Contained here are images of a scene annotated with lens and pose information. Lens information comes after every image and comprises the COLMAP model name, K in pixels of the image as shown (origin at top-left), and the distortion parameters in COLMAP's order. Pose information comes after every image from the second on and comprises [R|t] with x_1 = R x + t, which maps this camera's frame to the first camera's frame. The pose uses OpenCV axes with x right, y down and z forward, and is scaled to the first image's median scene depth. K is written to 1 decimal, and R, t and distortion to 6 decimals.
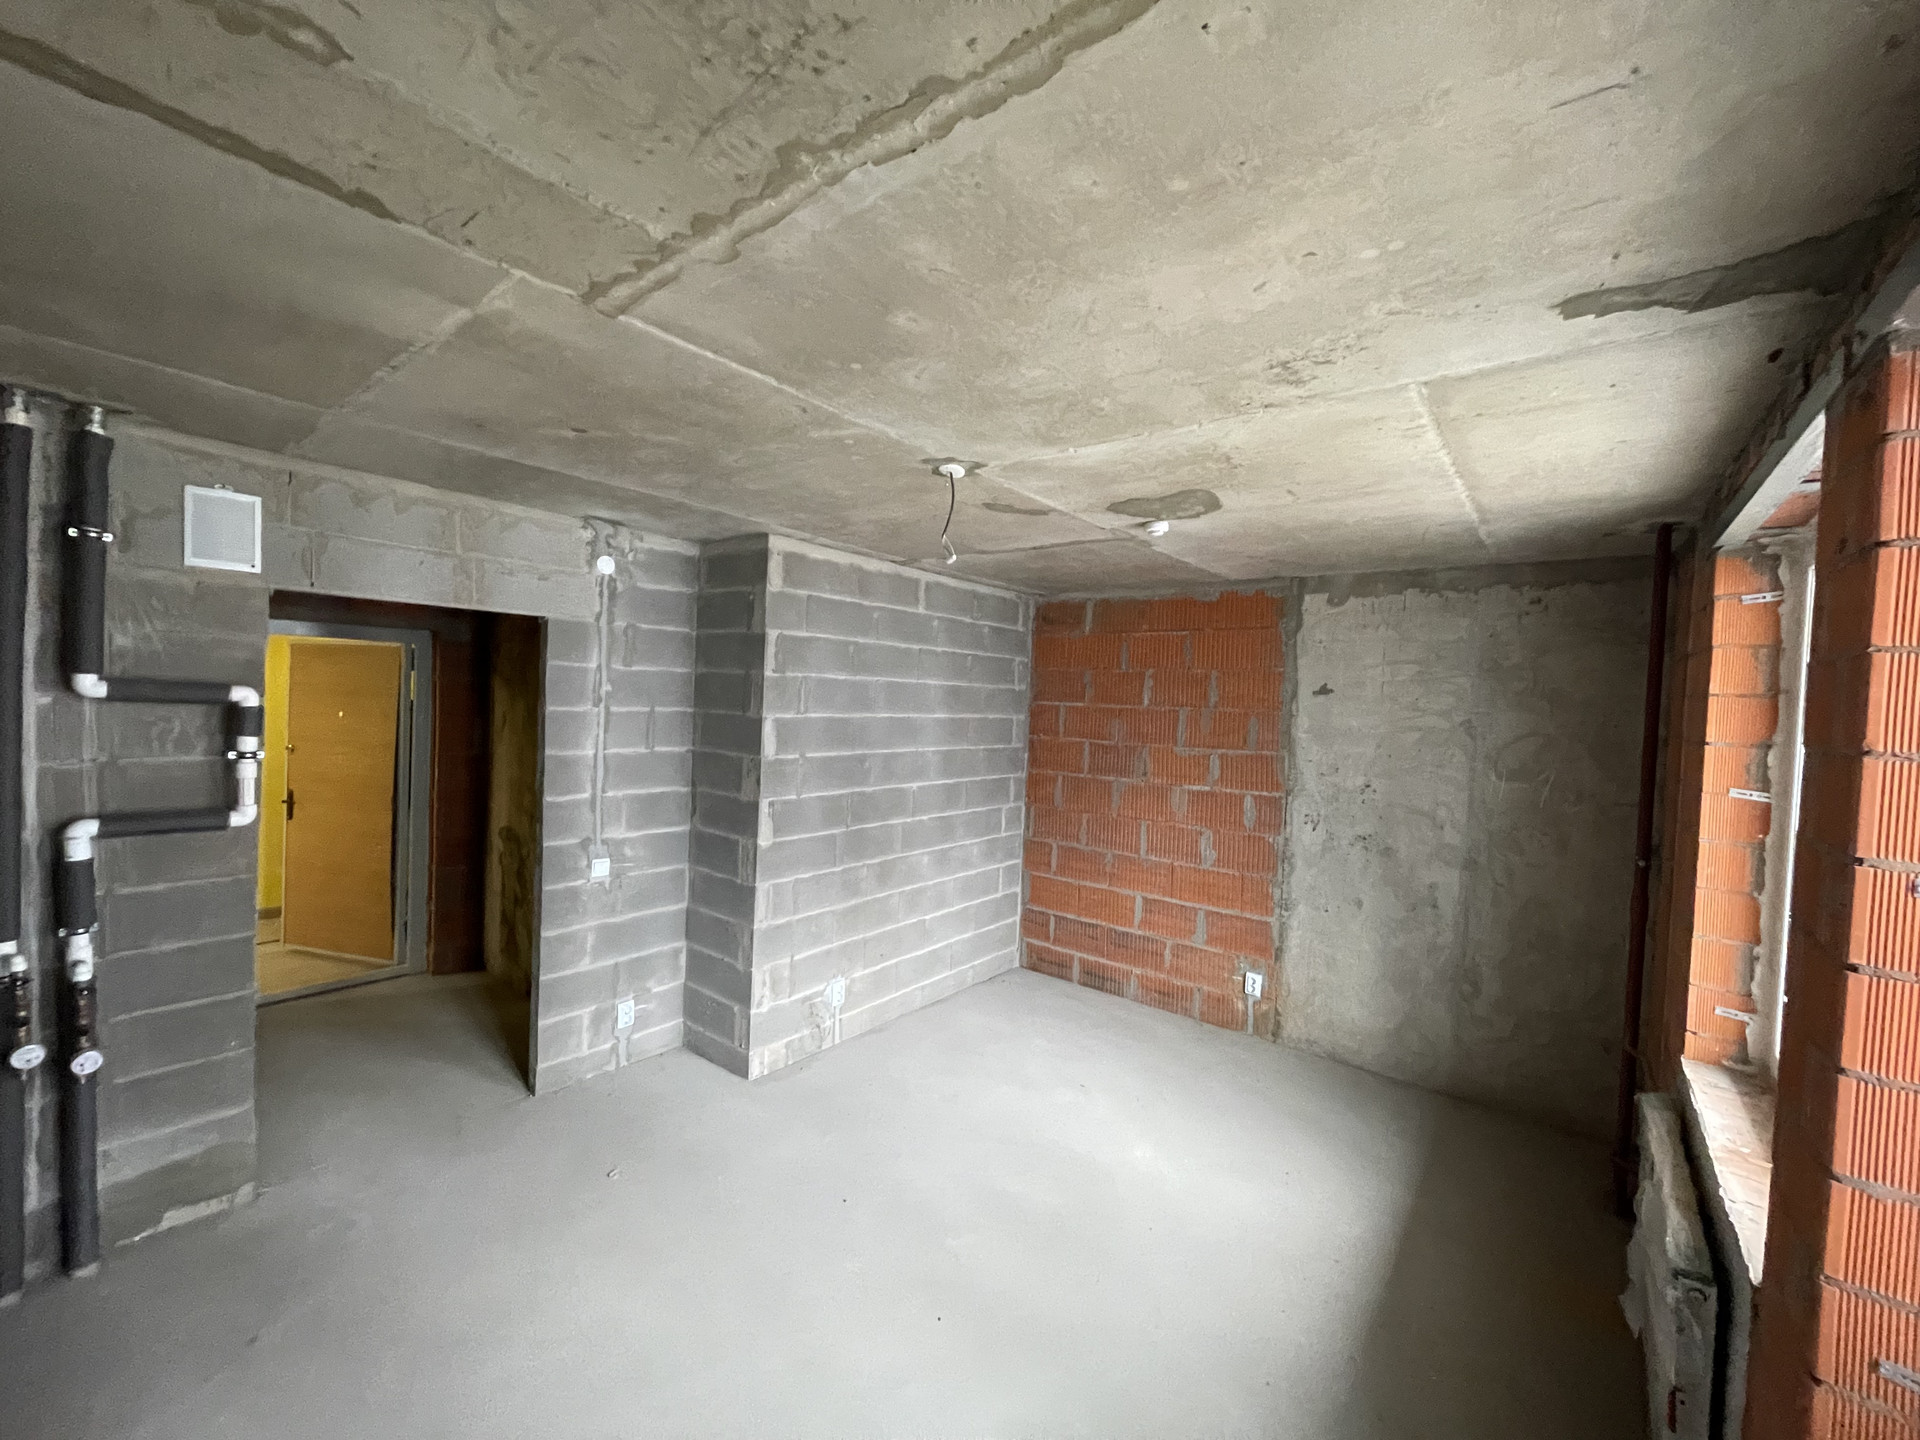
lens RADIAL K [[788.1, 0, 960.0], [0, 788.1, 720.0], [0, 0, 1]] dist [0.000447, 0.000711]
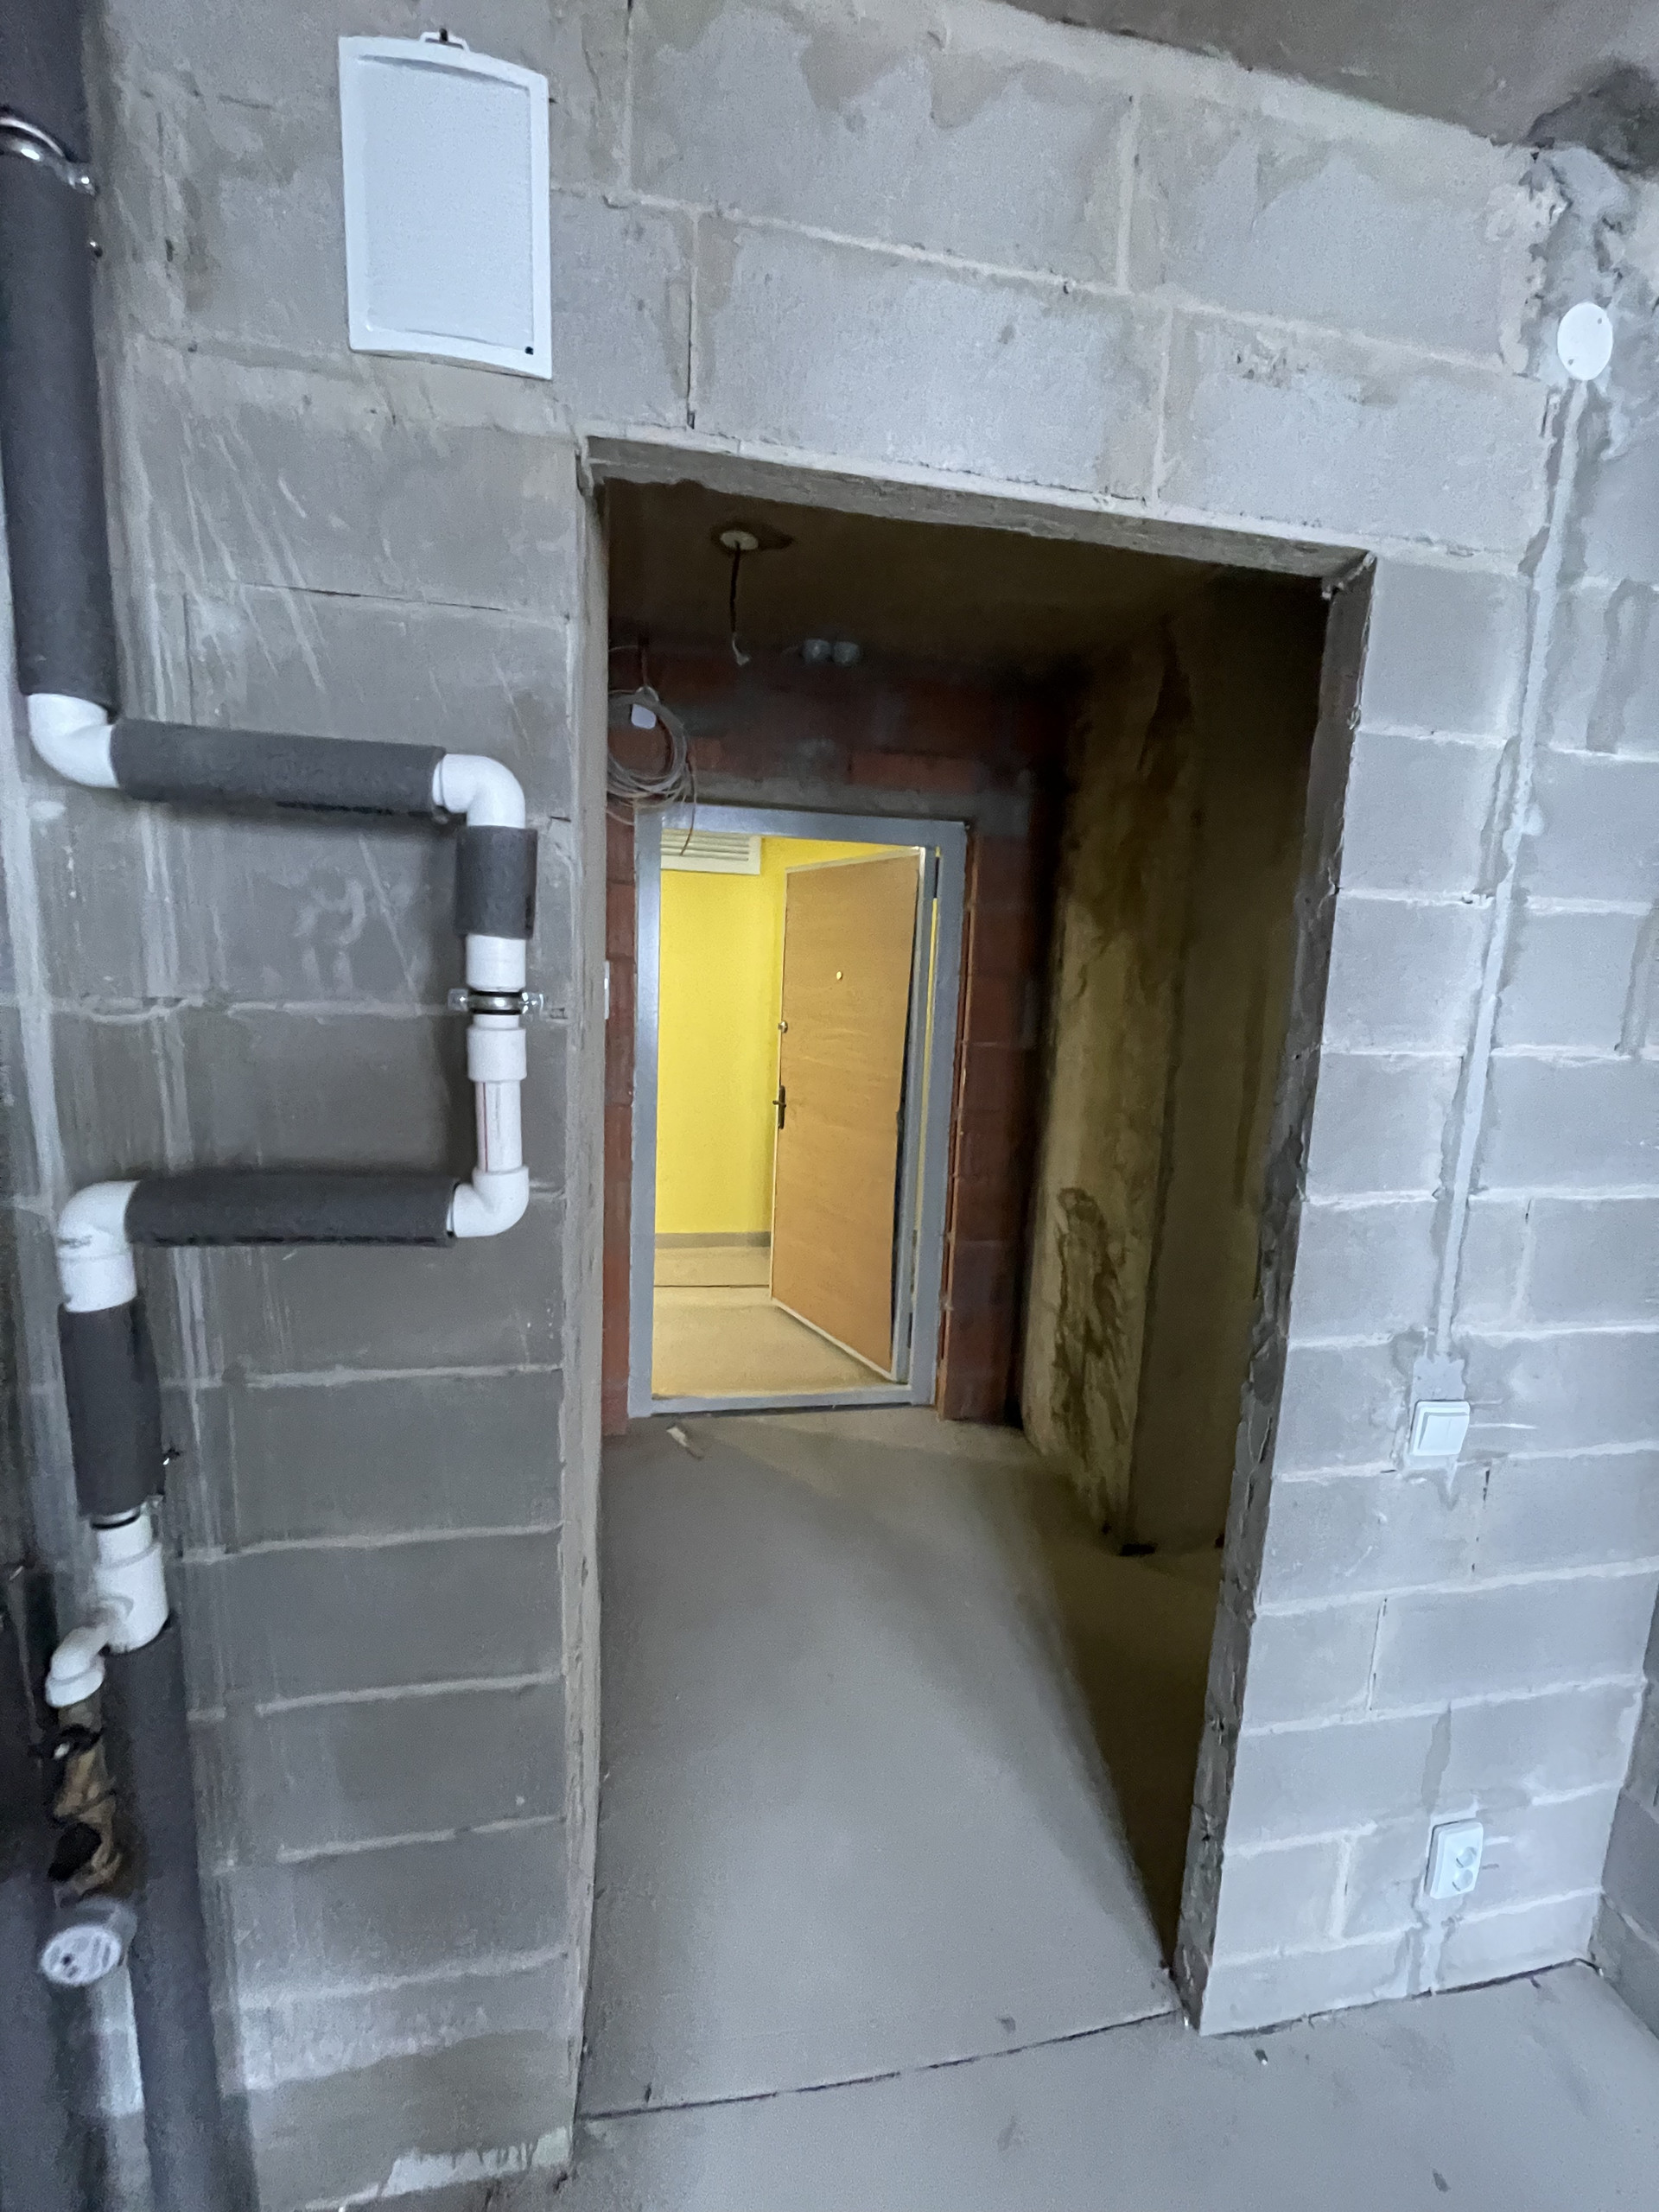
lens RADIAL K [[895.2, 0, 829.5], [0, 895.2, 1106.0], [0, 0, 1]] dist [-0.000675, 0.000012]
pose [[0.760178, 0.085965, -0.644003, -0.420342], [-0.025910, 0.994431, 0.102159, 0.032573], [0.649199, -0.060973, 0.758171, 0.586113]]
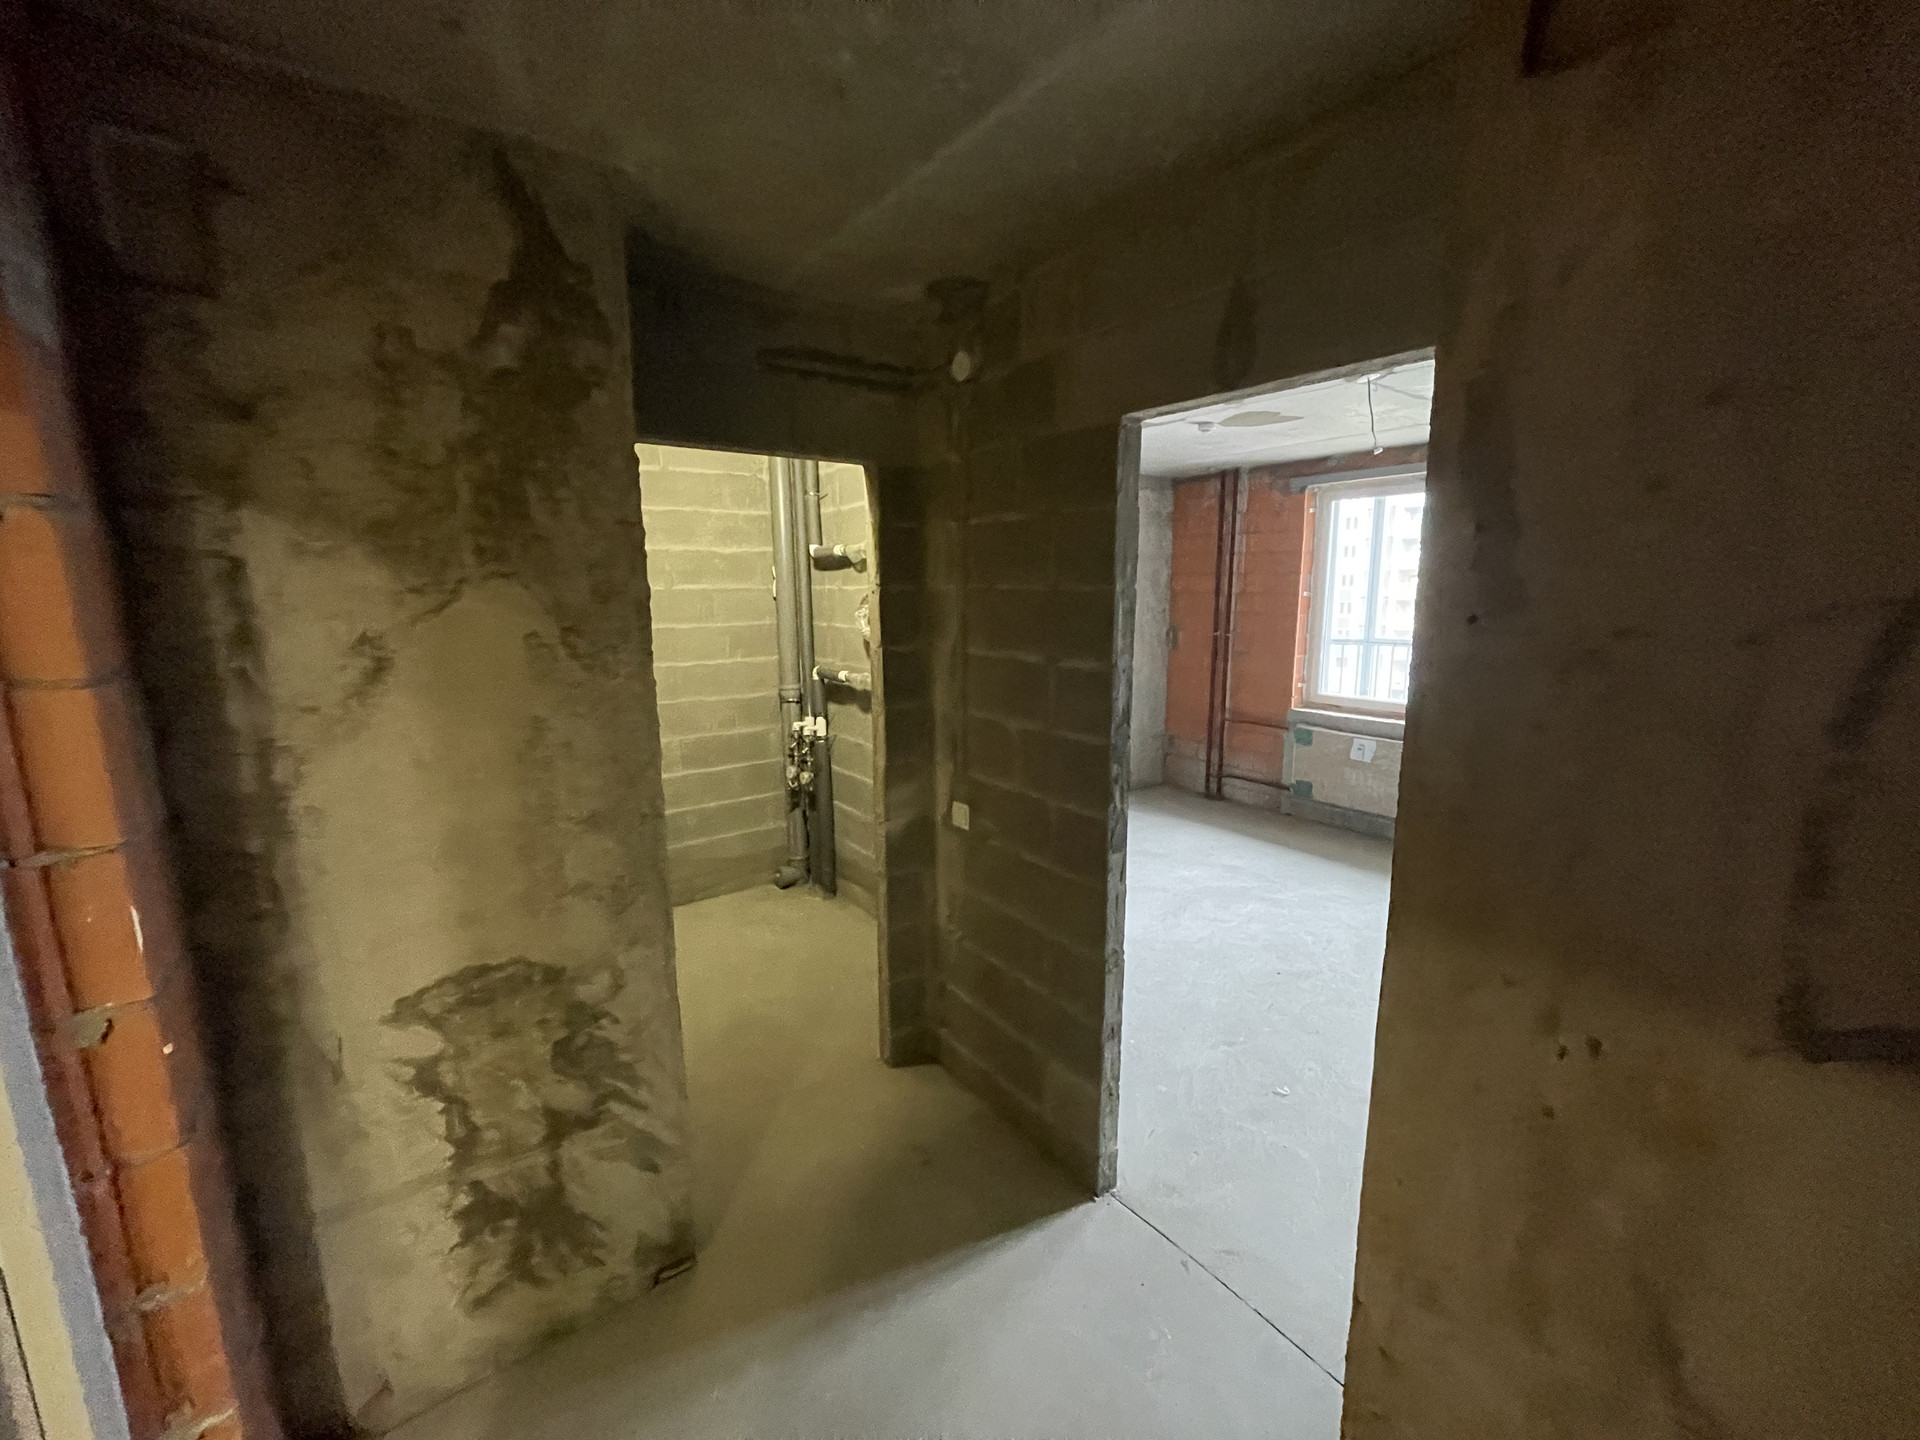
lens RADIAL K [[777.0, 0, 960.0], [0, 777.0, 720.0], [0, 0, 1]] dist [-0.000675, 0.000012]
pose [[0.255297, -0.208340, 0.944149, -1.049436], [0.045192, 0.978012, 0.203593, -0.037373], [-0.965806, -0.009309, 0.259099, 0.914198]]
